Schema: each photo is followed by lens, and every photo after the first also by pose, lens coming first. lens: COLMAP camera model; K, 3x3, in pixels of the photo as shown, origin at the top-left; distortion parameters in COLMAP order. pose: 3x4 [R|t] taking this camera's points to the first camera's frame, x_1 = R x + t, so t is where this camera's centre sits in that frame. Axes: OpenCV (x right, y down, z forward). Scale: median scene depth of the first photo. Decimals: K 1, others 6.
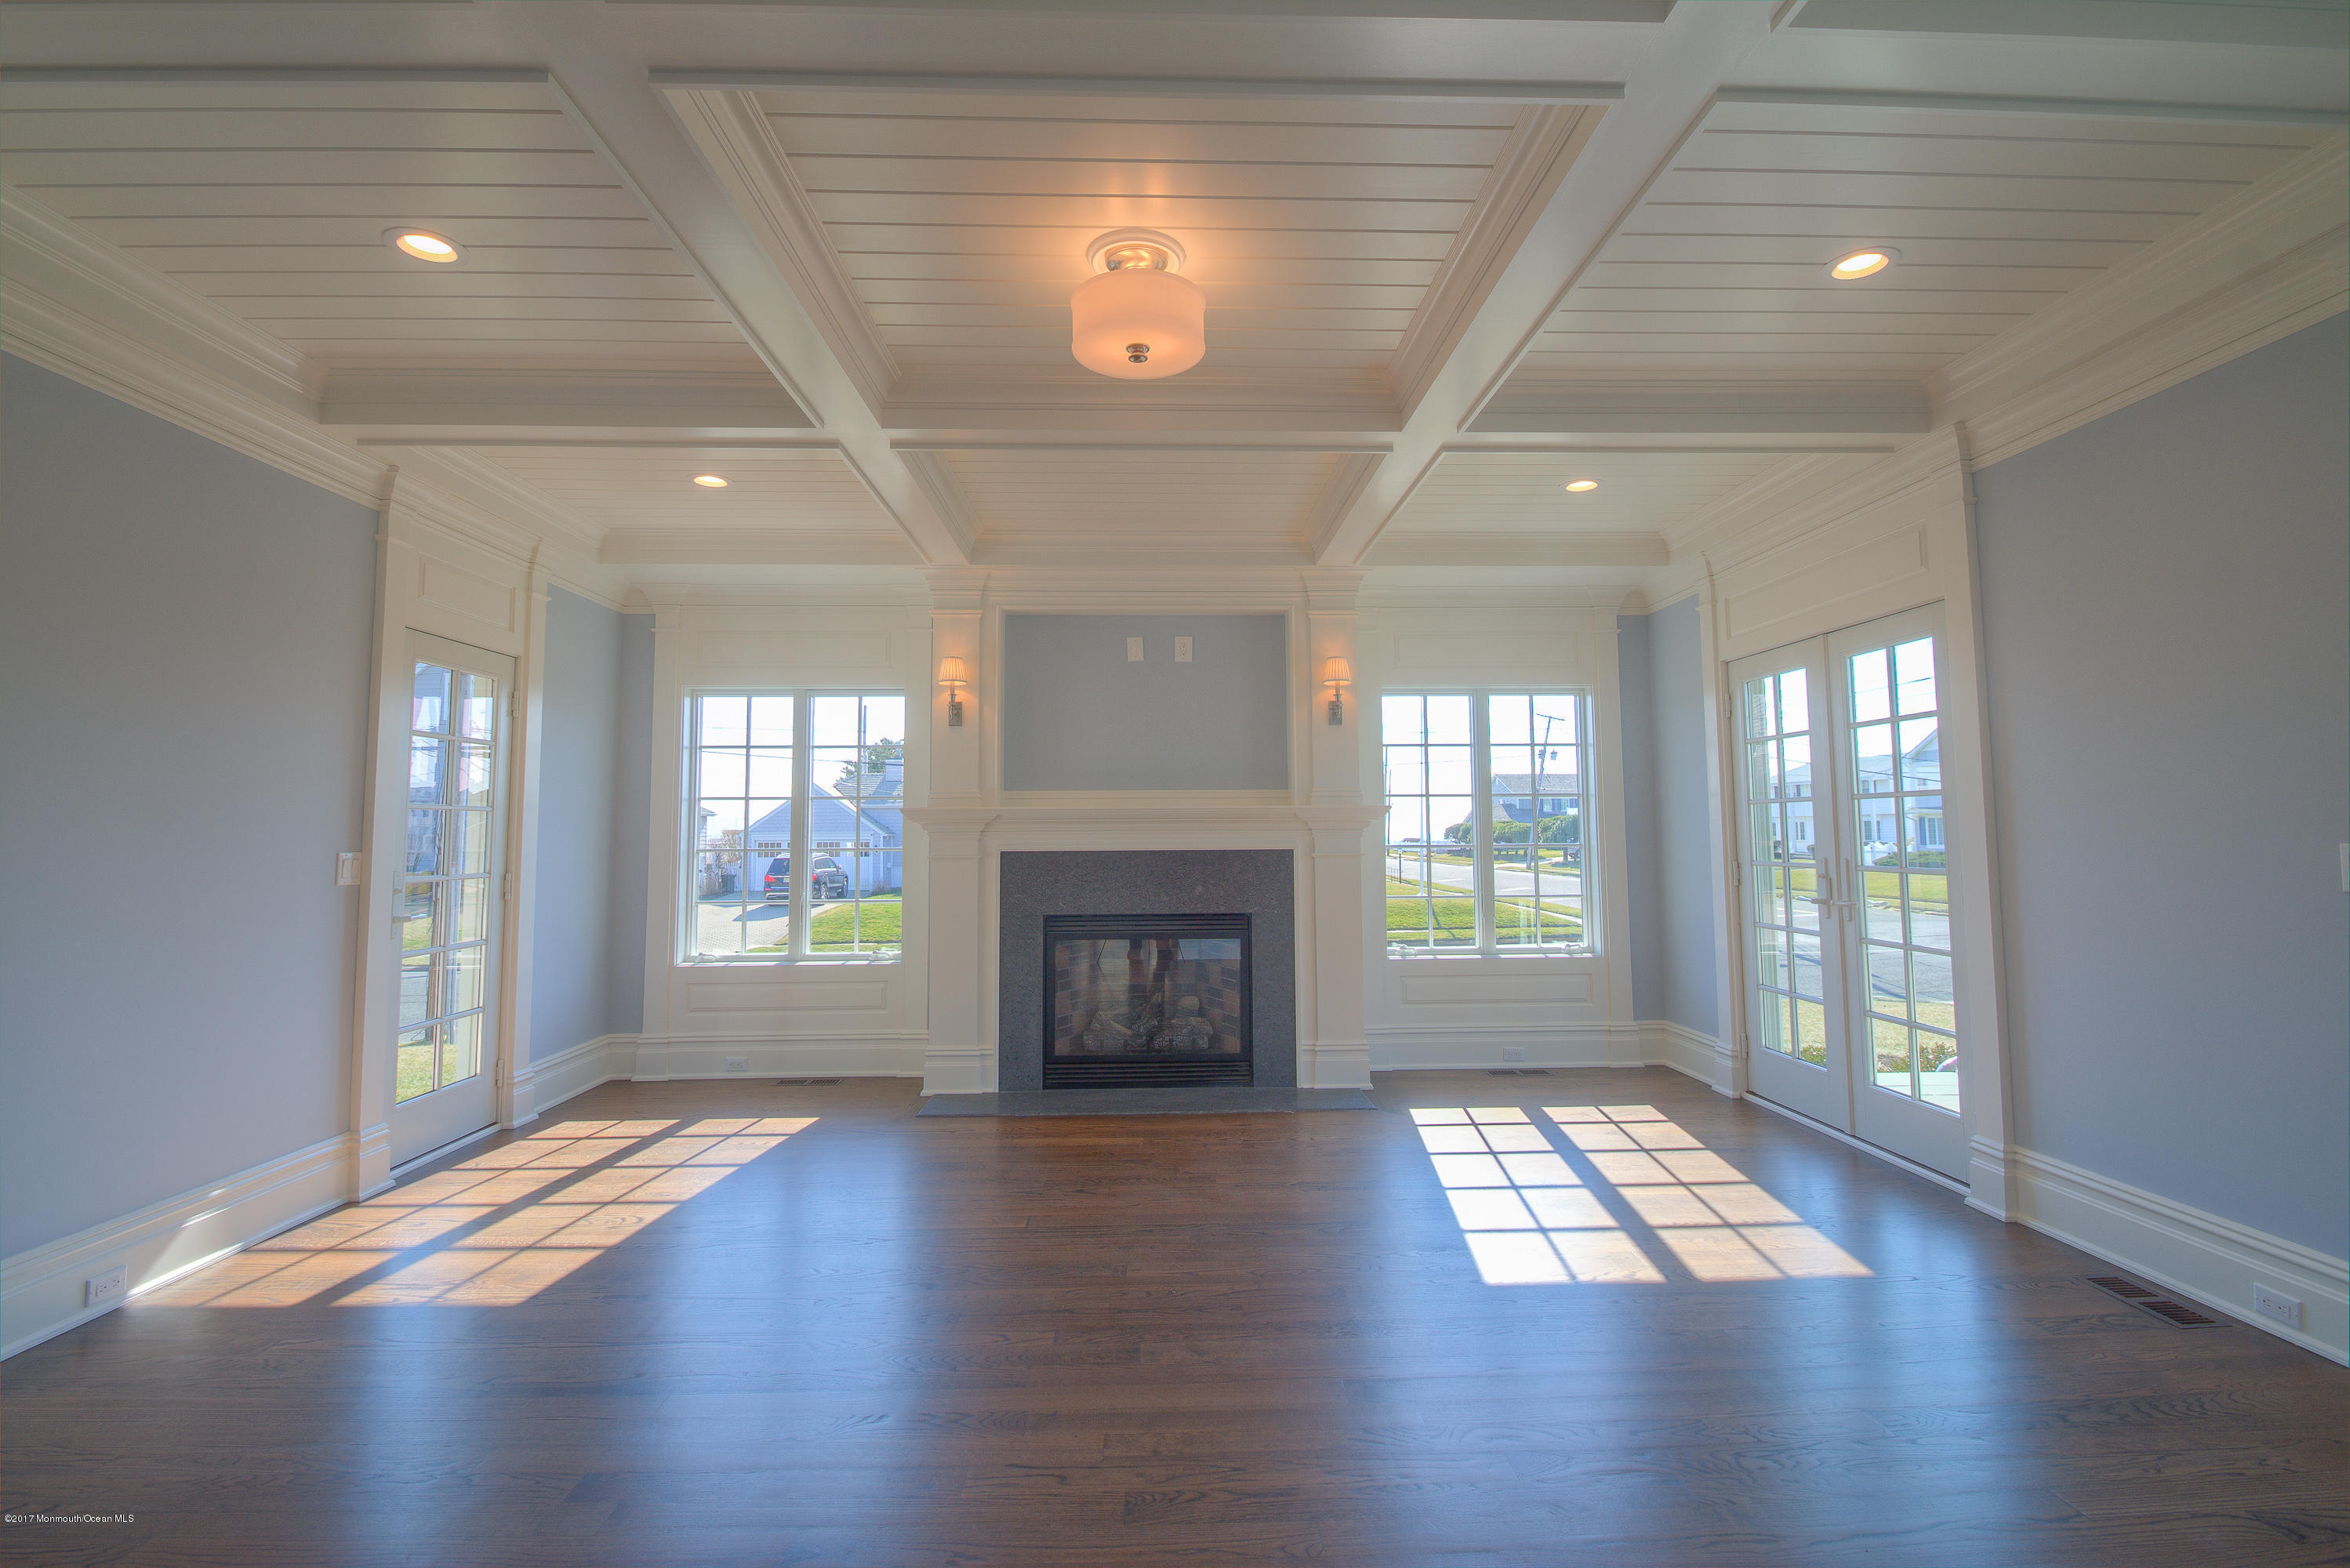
lens RADIAL K [[1087.9, 0, 1179.6], [0, 1087.9, 787.5], [0, 0, 1]] dist [-0.001858, -0.008499]
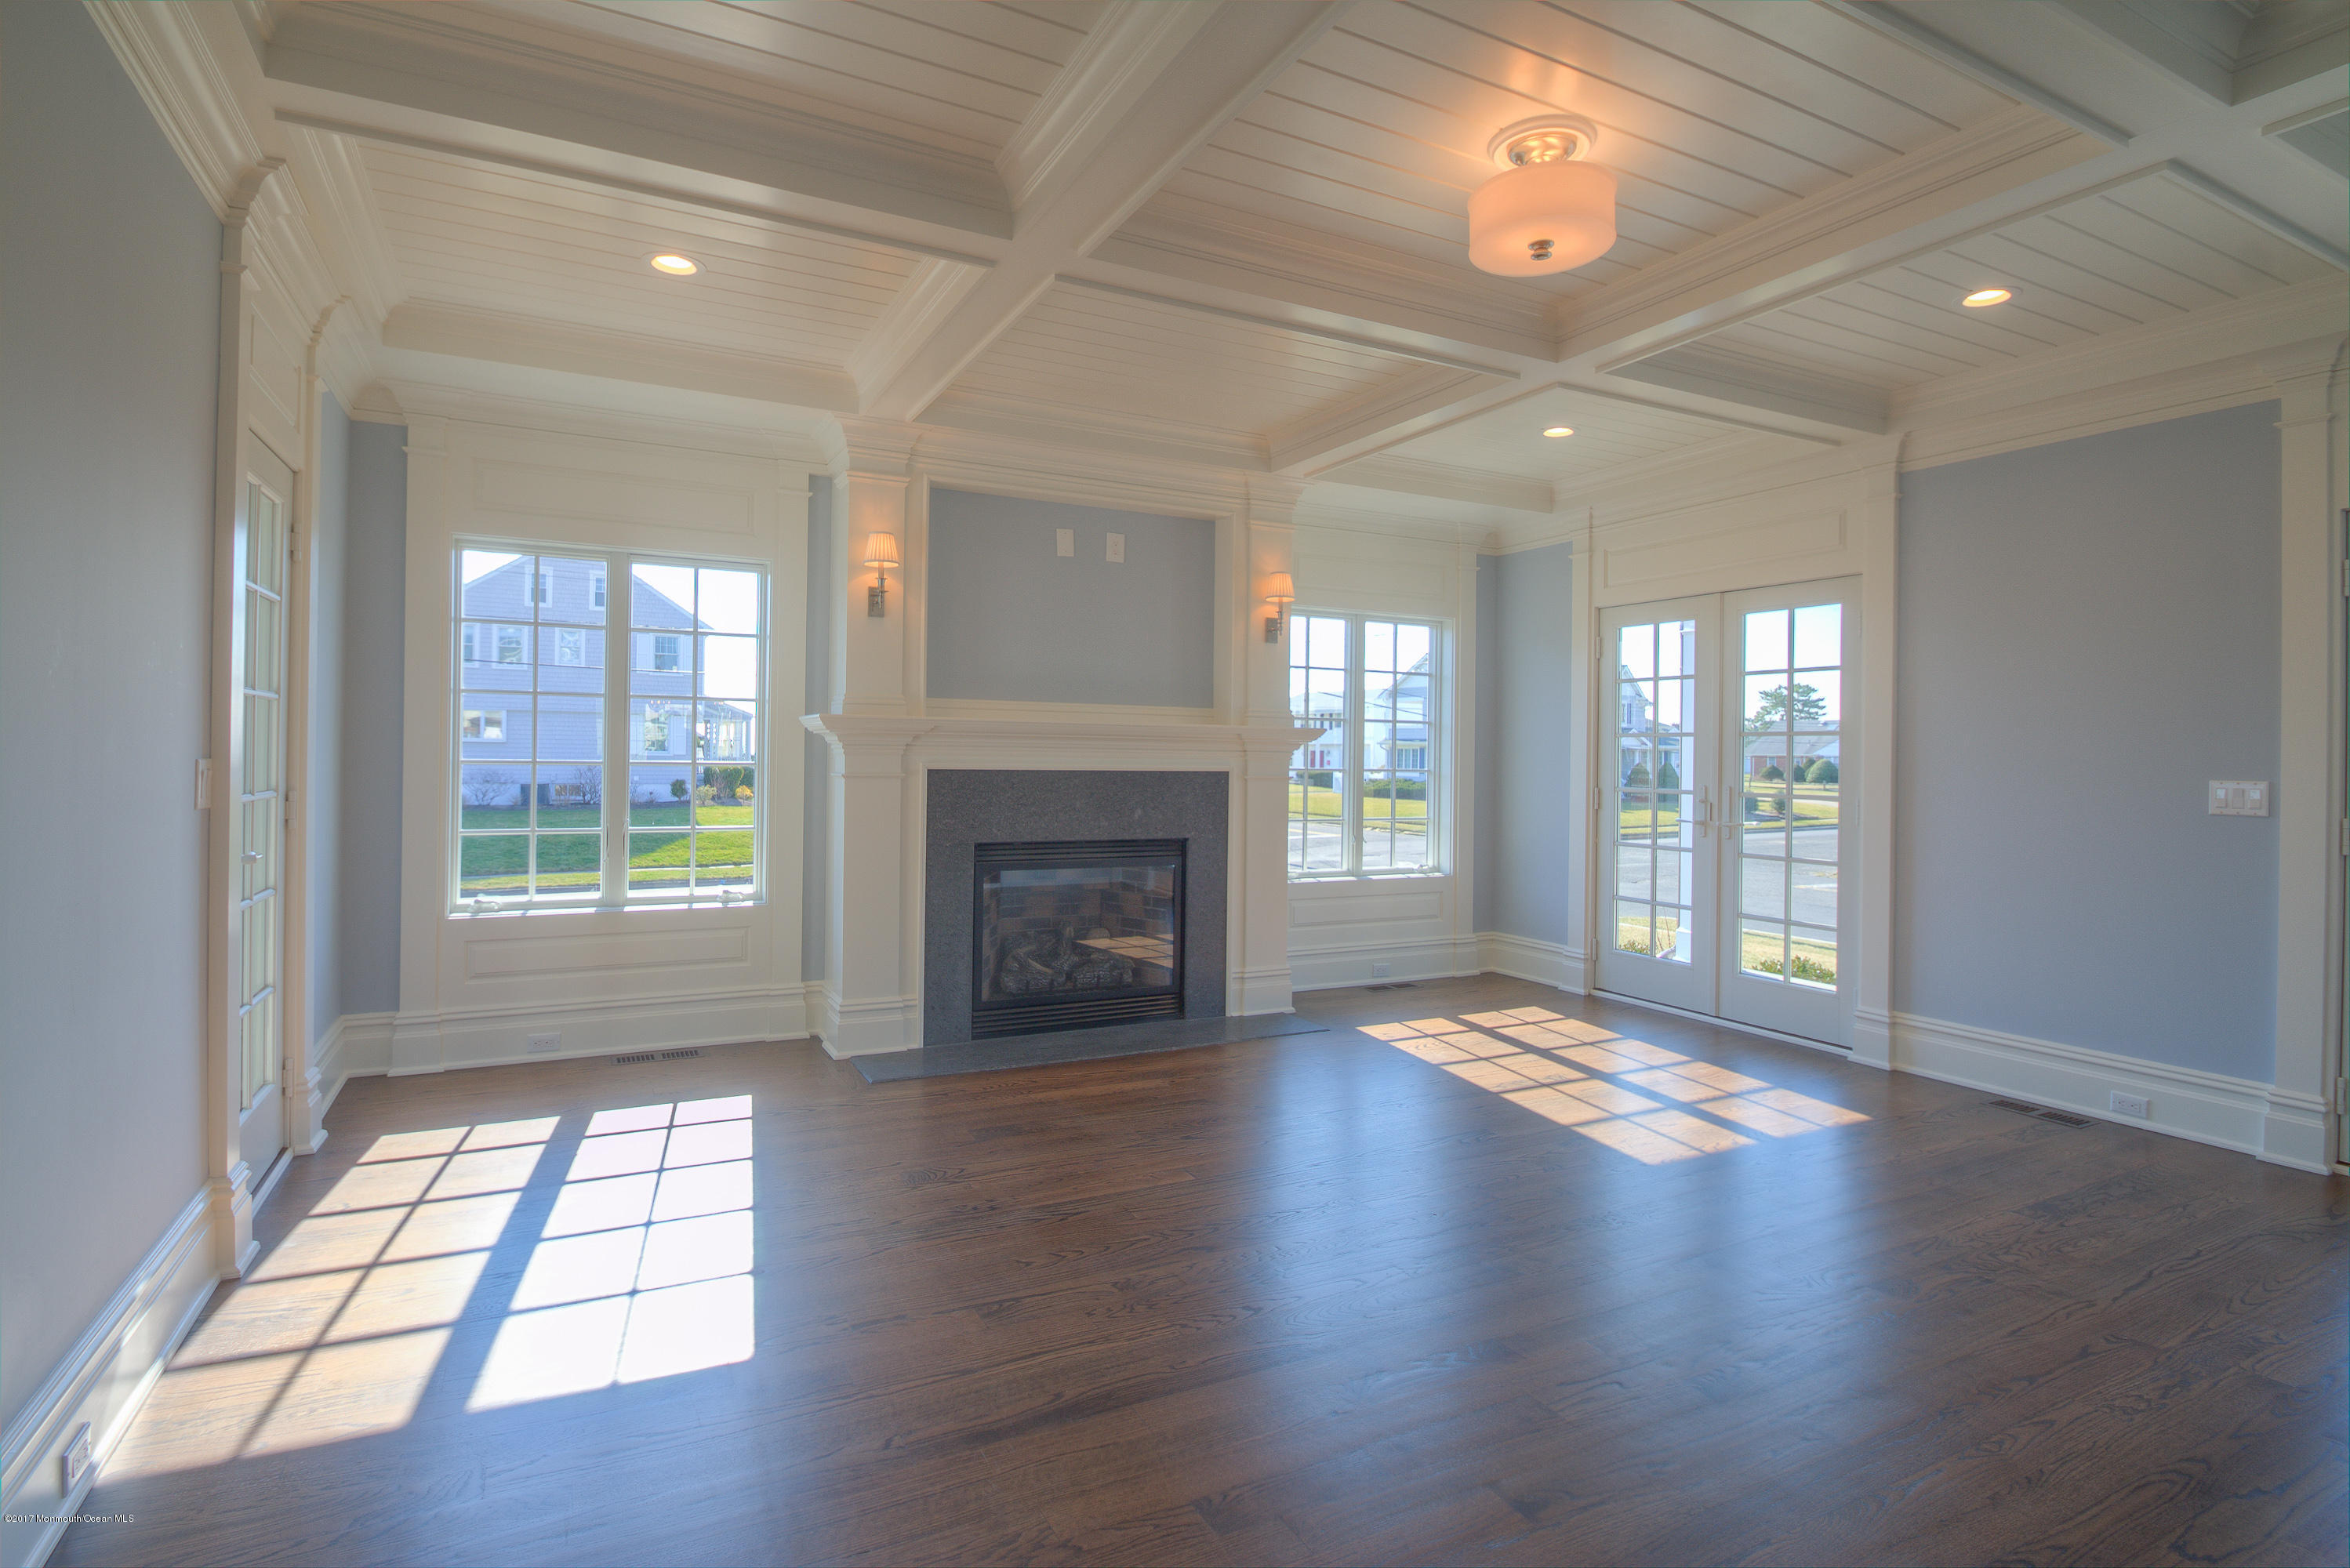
lens RADIAL K [[1178.2, 0, 1174.3], [0, 1178.2, 795.0], [0, 0, 1]] dist [-0.010777, -0.005101]
pose [[0.903316, 0.005271, 0.428944, -0.387100], [-0.038917, 0.996808, 0.069707, 0.007306], [-0.427208, -0.079660, 0.900638, 0.087992]]
